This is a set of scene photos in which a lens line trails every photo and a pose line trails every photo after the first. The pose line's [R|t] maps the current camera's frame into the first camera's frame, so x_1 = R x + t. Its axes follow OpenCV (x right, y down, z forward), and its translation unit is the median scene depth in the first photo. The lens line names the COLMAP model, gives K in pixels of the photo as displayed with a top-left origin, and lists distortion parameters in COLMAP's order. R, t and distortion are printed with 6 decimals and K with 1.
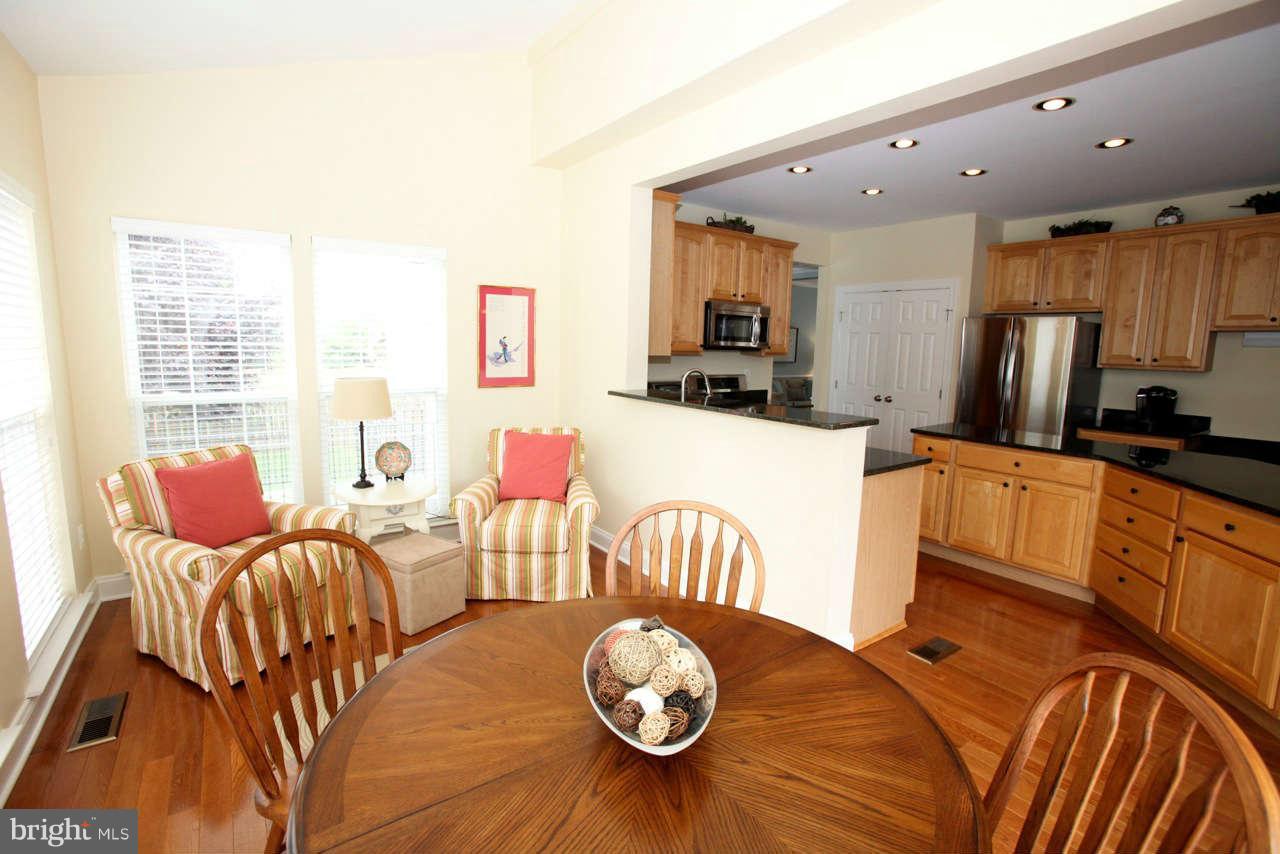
lens RADIAL K [[598.5, 0, 640.0], [0, 598.5, 427.0], [0, 0, 1]] dist [-0.048677, 0.023470]
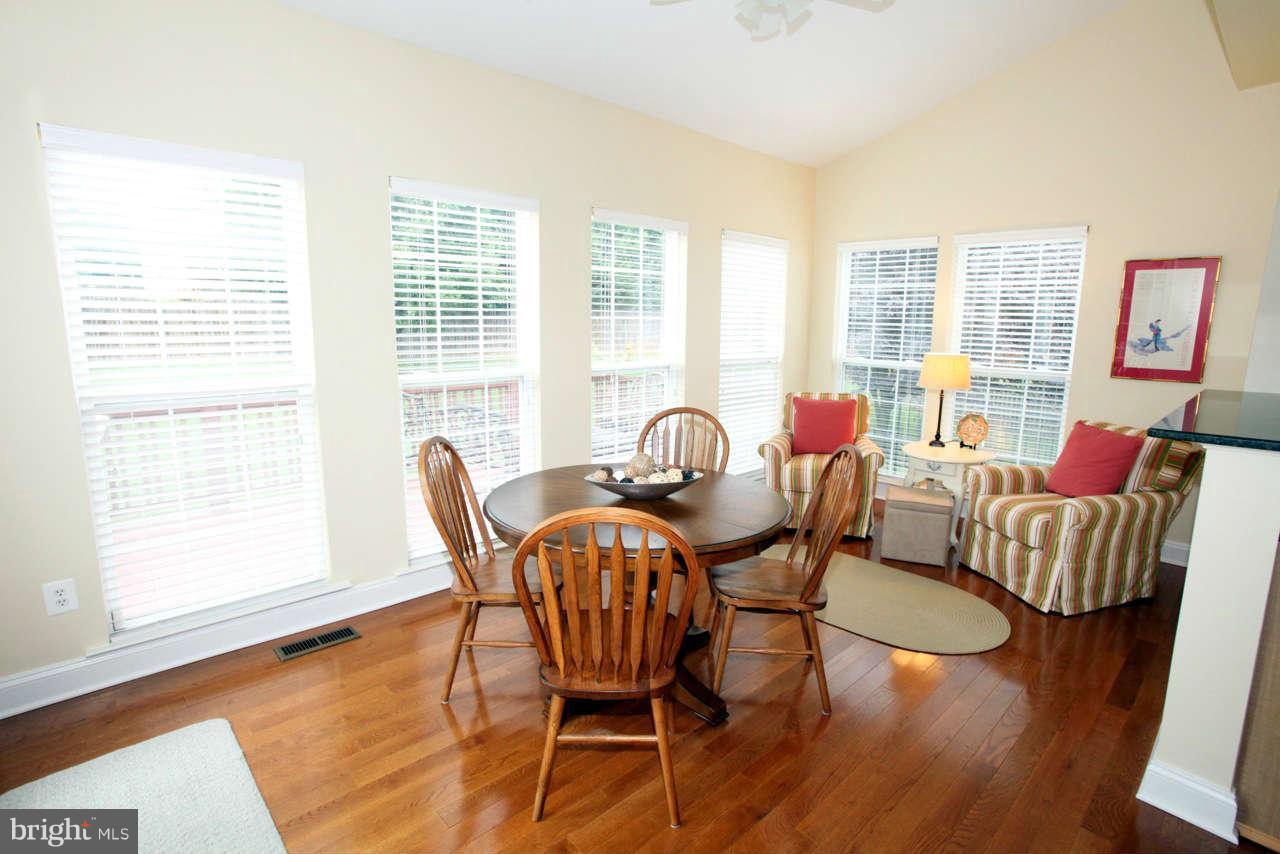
lens RADIAL K [[638.7, 0, 640.0], [0, 638.7, 427.0], [0, 0, 1]] dist [-0.001670, -0.000219]
pose [[0.160529, 0.158138, -0.974281, 0.480719], [-0.150907, 0.979409, 0.134106, -0.012469], [0.975427, 0.125498, 0.181088, 0.129703]]
